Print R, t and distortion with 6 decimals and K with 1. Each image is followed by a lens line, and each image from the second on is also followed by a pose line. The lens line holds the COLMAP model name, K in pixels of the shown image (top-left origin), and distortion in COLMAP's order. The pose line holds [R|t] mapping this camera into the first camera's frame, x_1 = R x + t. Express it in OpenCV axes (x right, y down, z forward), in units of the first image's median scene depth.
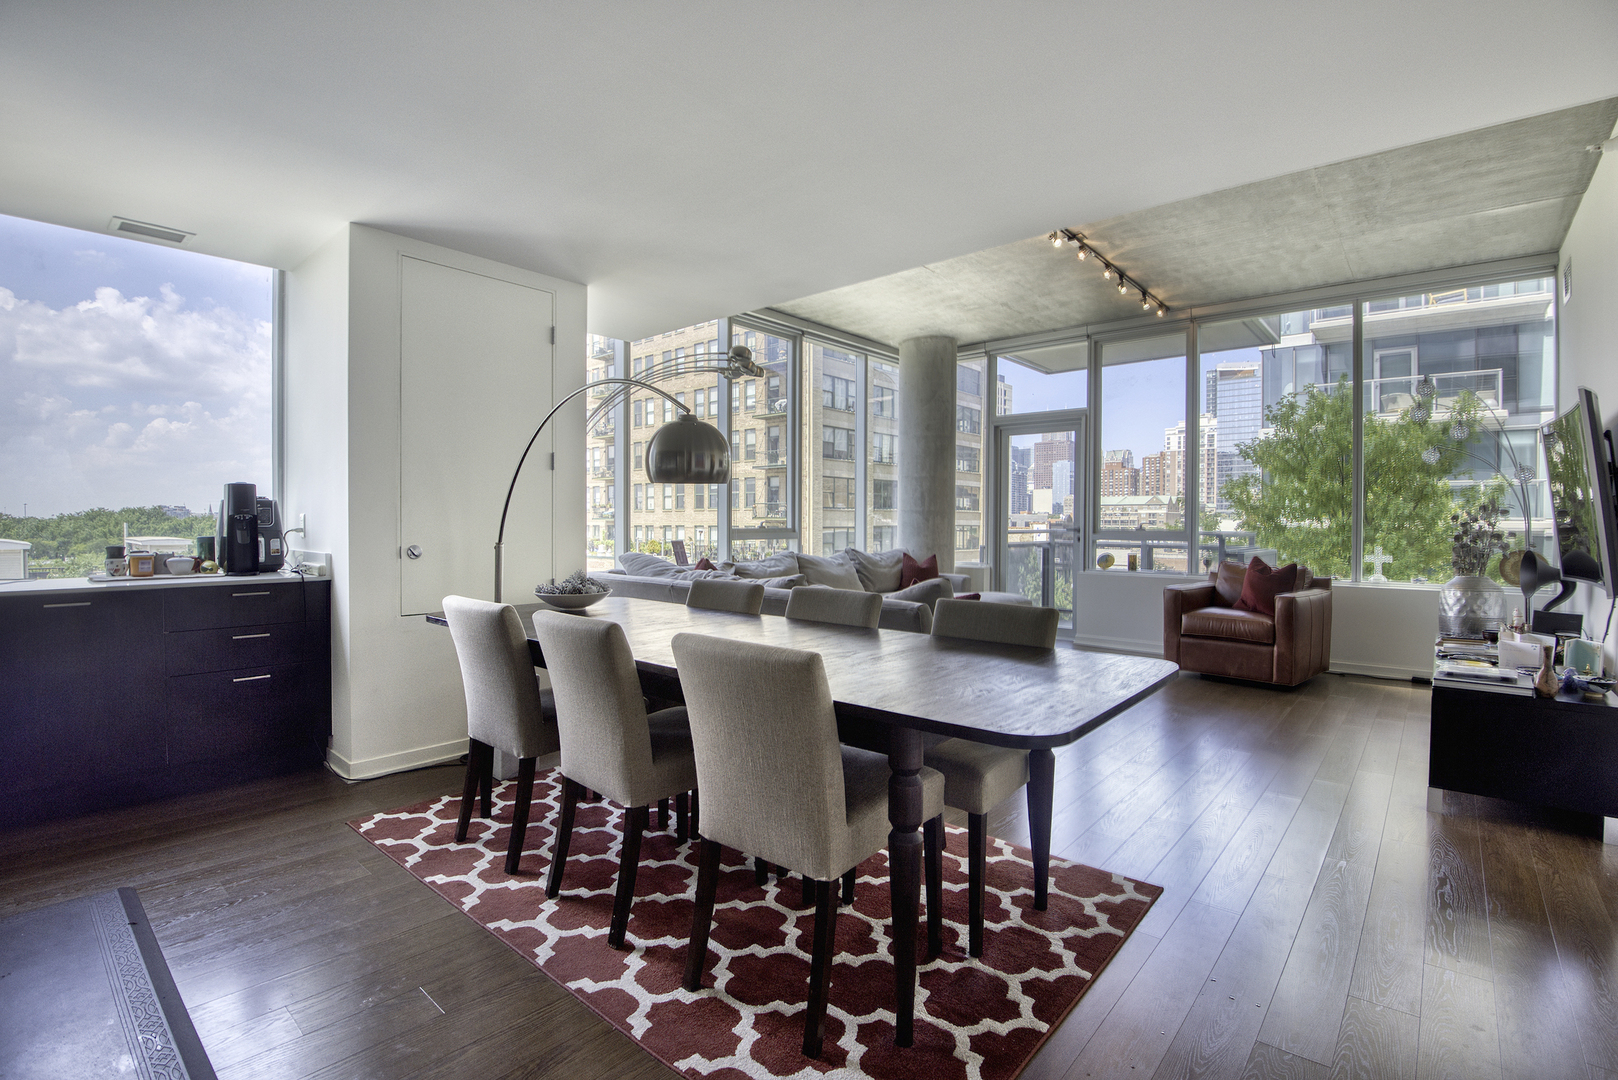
lens RADIAL K [[747.4, 0, 819.6], [0, 747.4, 538.4], [0, 0, 1]] dist [-0.021757, -0.010734]
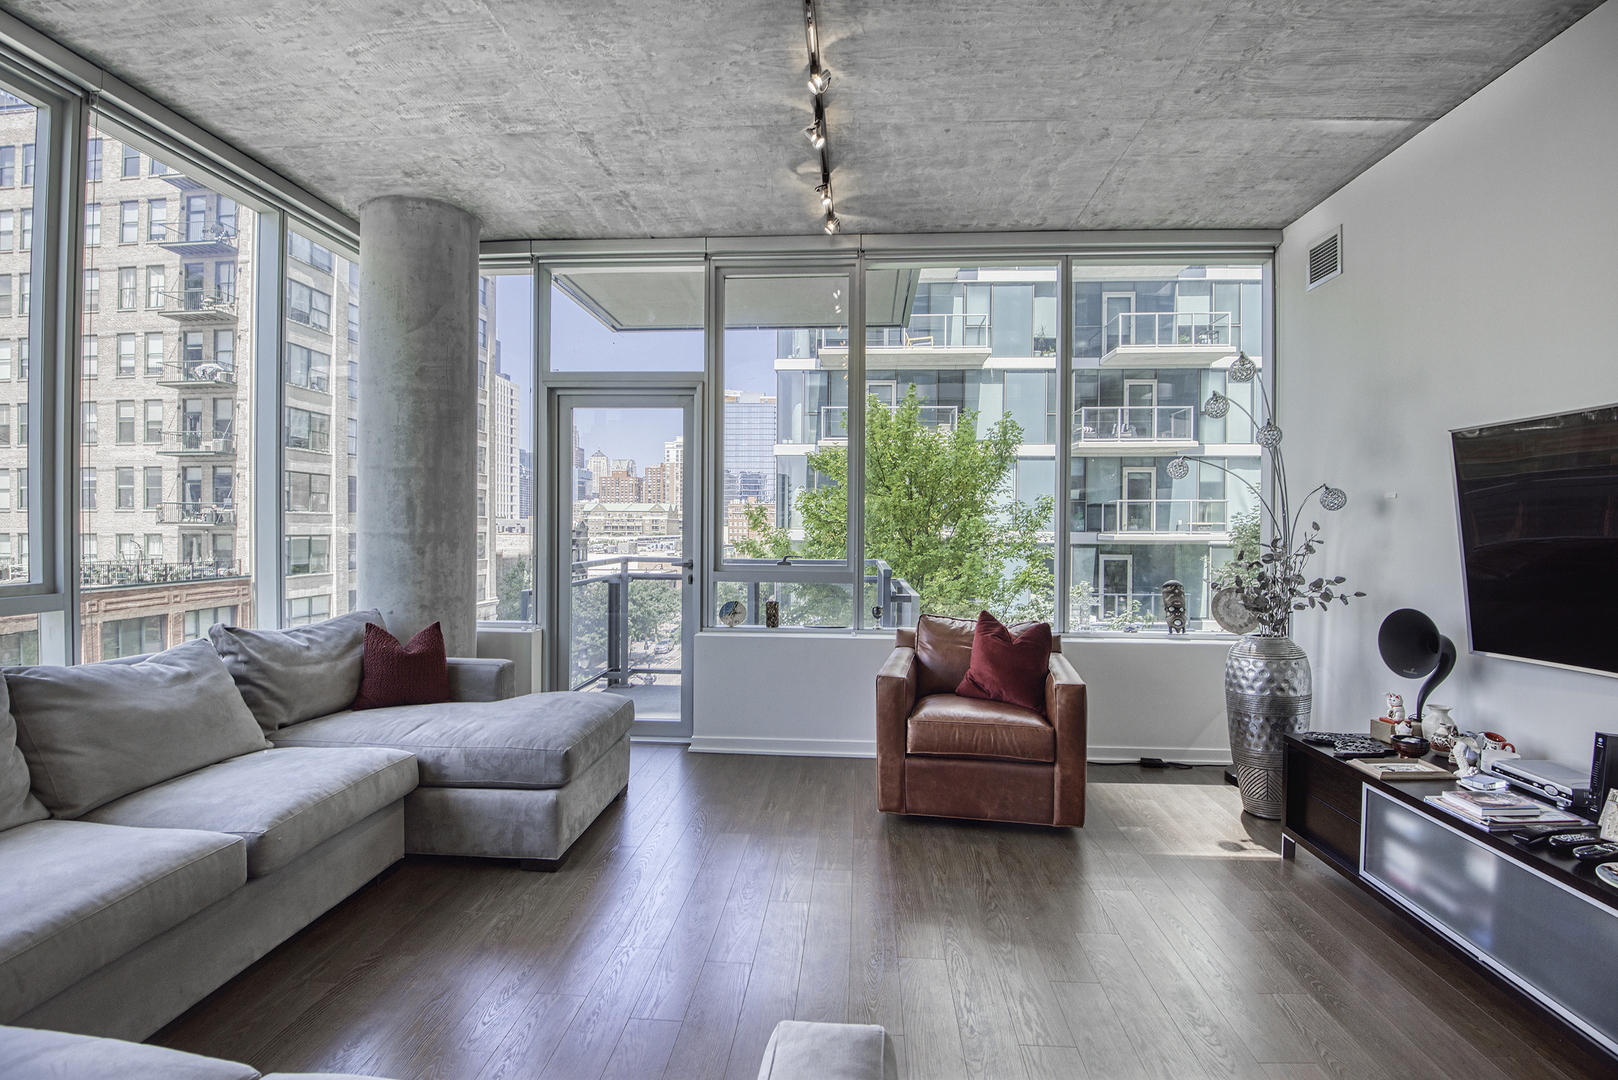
lens RADIAL K [[747.4, 0, 821.3], [0, 747.4, 543.5], [0, 0, 1]] dist [-0.021757, -0.010734]
pose [[0.804672, -0.007077, 0.593677, 0.067648], [0.007780, 0.999969, 0.001375, -0.031216], [-0.593668, 0.003512, 0.804702, 0.455382]]
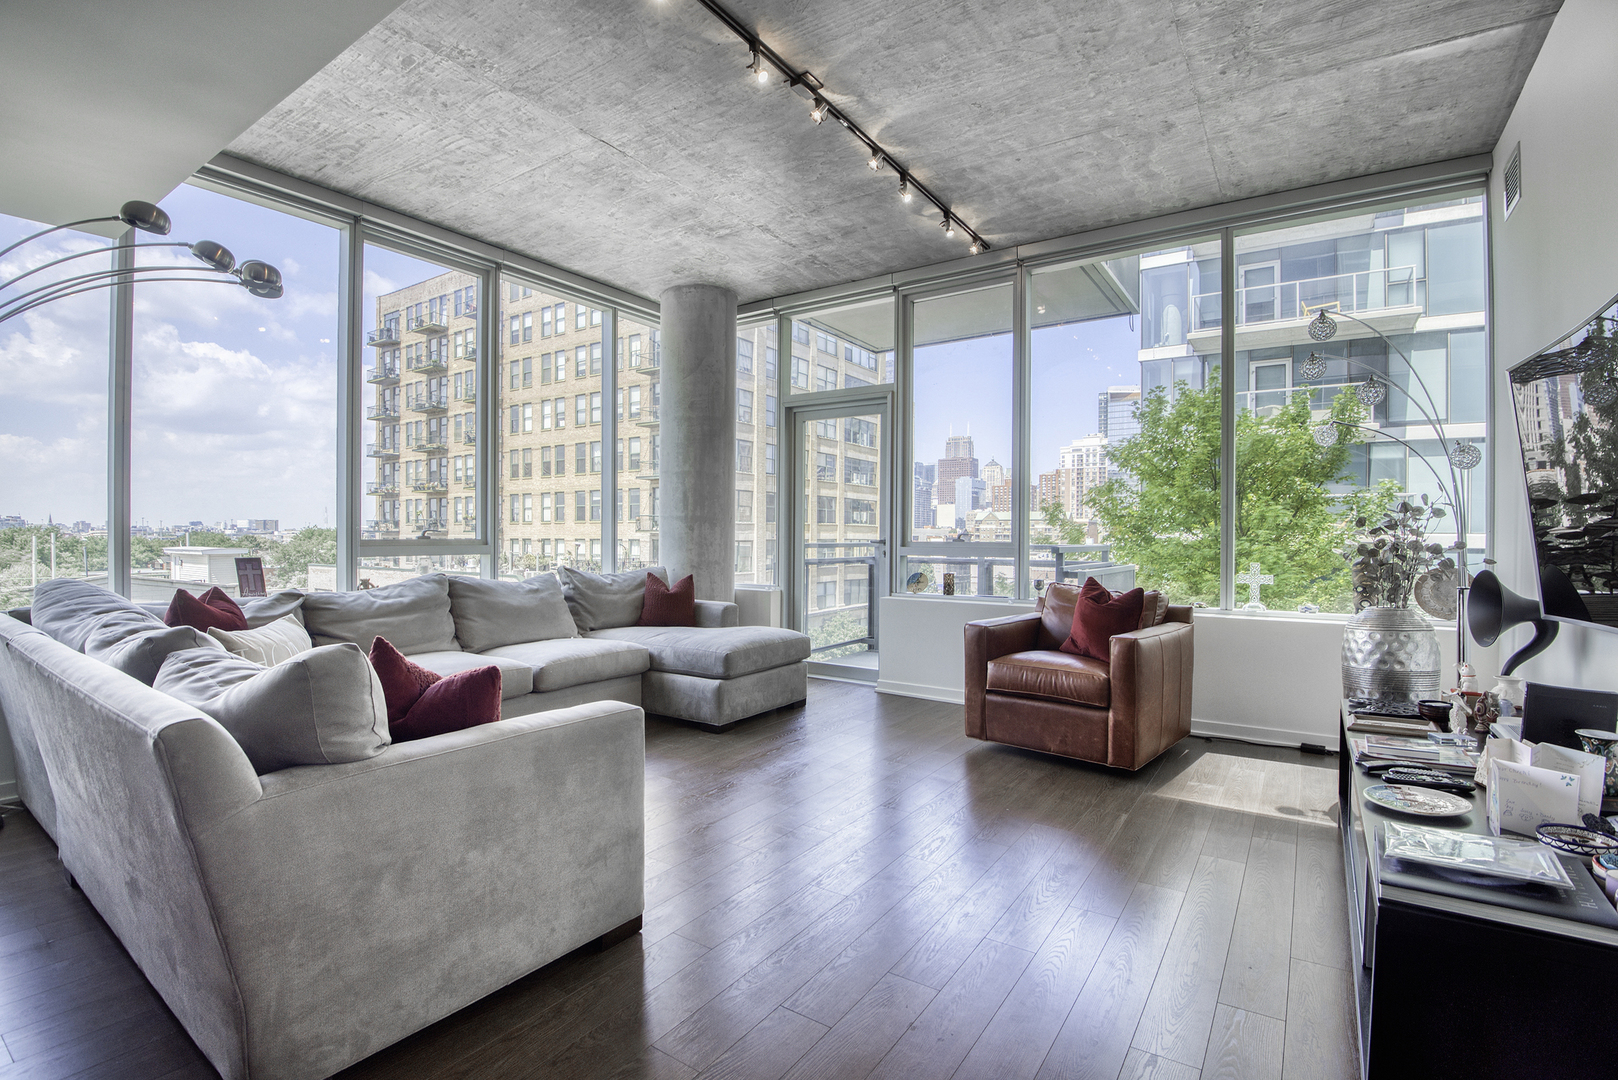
lens RADIAL K [[747.4, 0, 803.5], [0, 747.4, 550.0], [0, 0, 1]] dist [-0.021757, -0.010734]
pose [[0.994686, -0.000341, 0.102951, 0.195763], [0.000650, 0.999995, -0.002969, -0.000588], [-0.102949, 0.003020, 0.994682, 0.257905]]
